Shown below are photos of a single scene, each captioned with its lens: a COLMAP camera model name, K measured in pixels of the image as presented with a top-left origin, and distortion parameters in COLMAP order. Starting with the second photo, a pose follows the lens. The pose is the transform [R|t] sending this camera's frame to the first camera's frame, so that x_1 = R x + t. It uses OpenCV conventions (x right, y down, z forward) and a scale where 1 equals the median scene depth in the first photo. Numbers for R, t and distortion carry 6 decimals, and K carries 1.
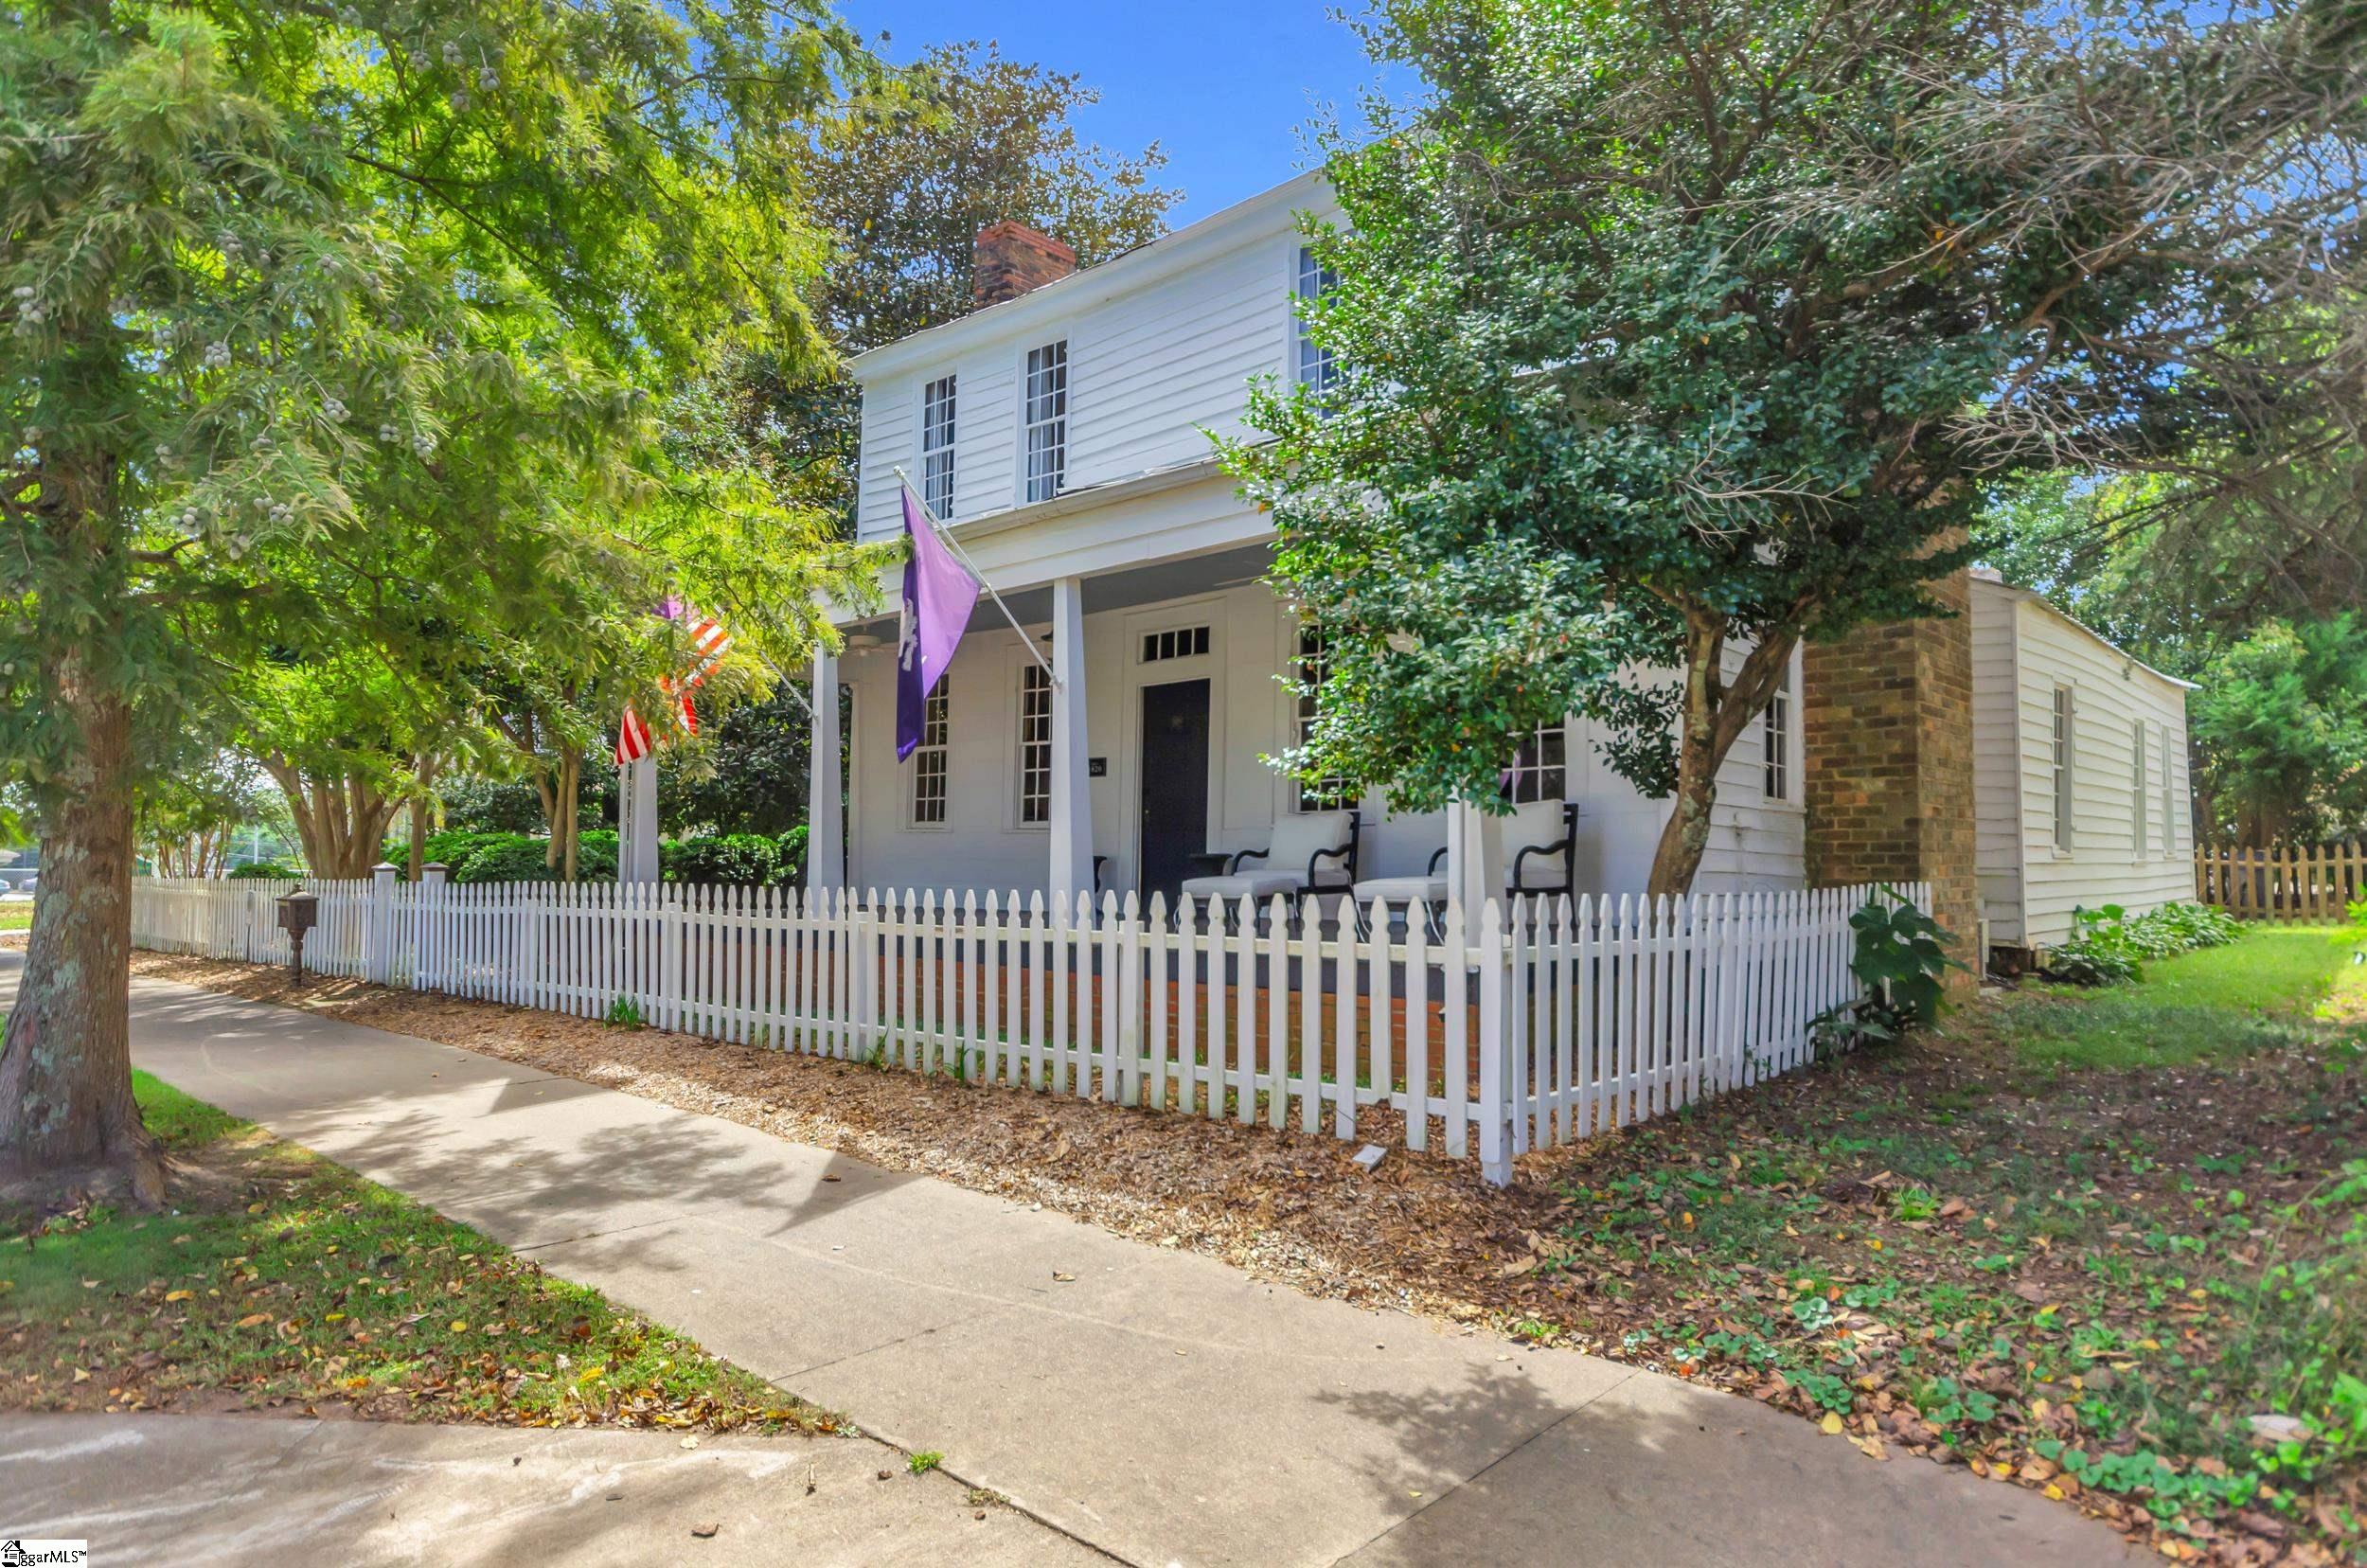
lens RADIAL K [[1359.3, 0, 1185.5], [0, 1359.3, 855.6], [0, 0, 1]] dist [-0.000890, -0.000267]
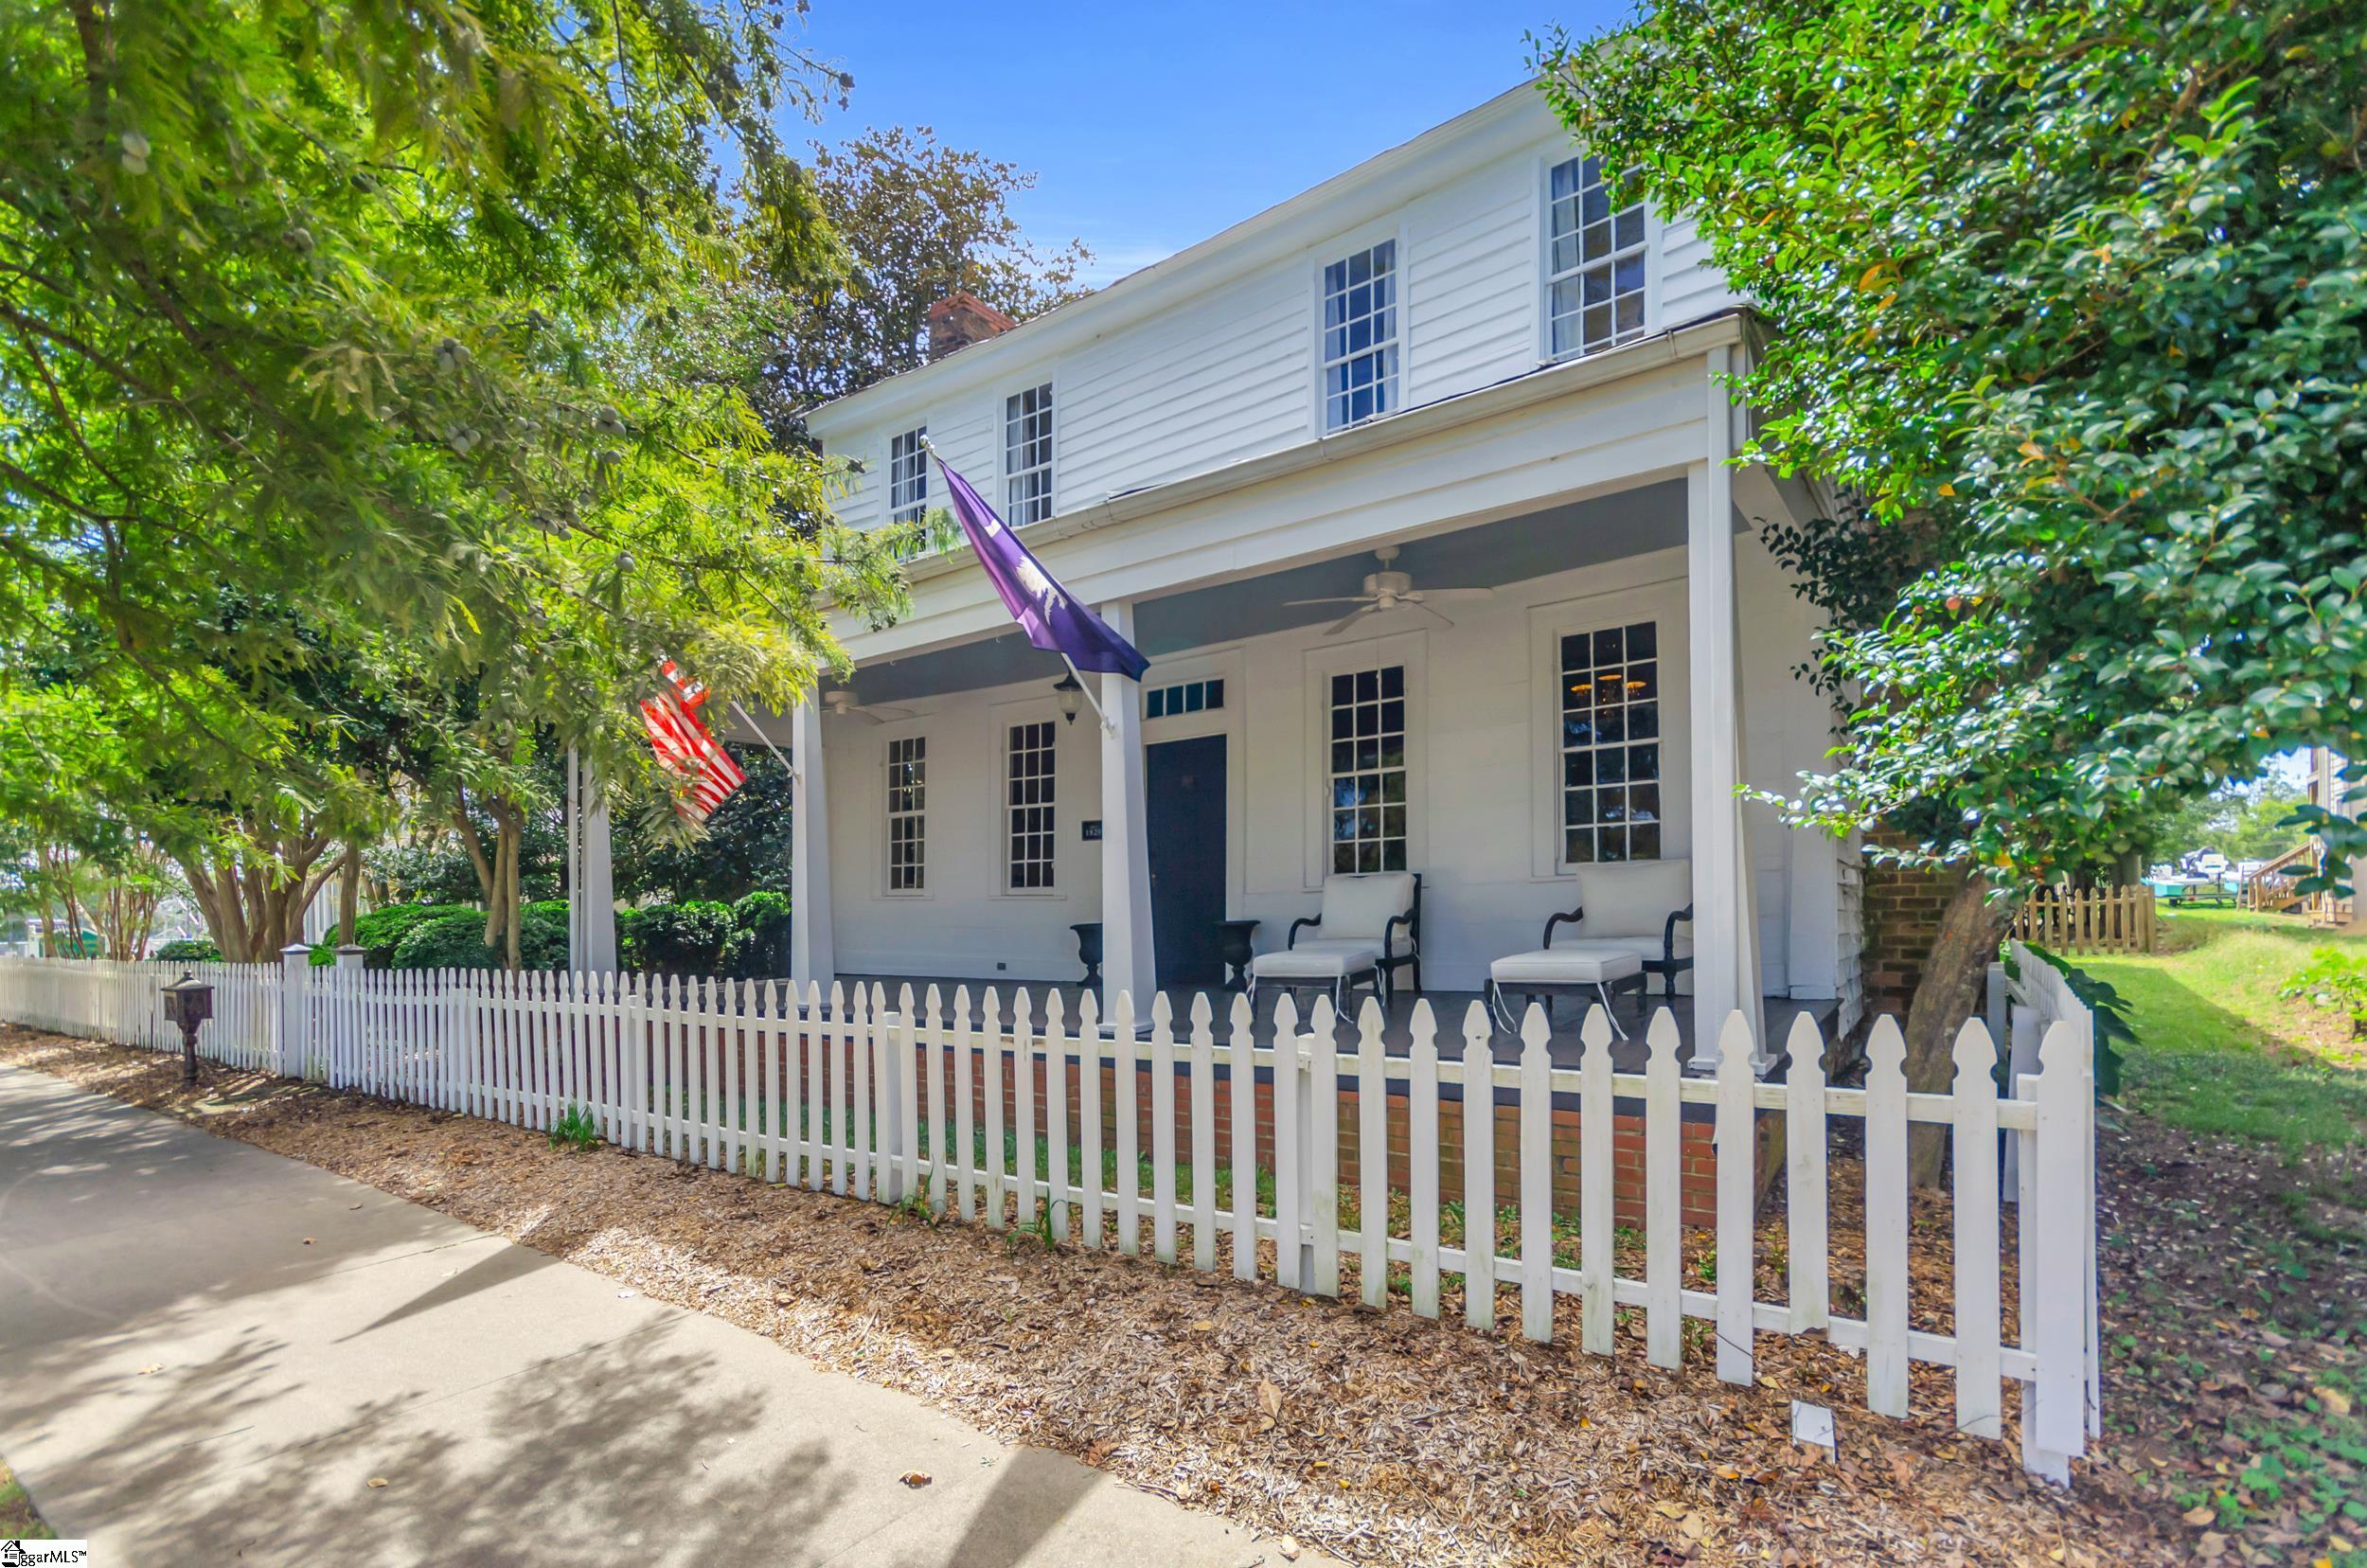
lens RADIAL K [[1048.7, 0, 1177.9], [0, 1048.7, 918.7], [0, 0, 1]] dist [0.016688, -0.008063]
pose [[0.992686, -0.022144, 0.118673, -0.105564], [0.020386, 0.999664, 0.016002, -0.014073], [-0.118988, -0.013466, 0.992804, 0.277849]]
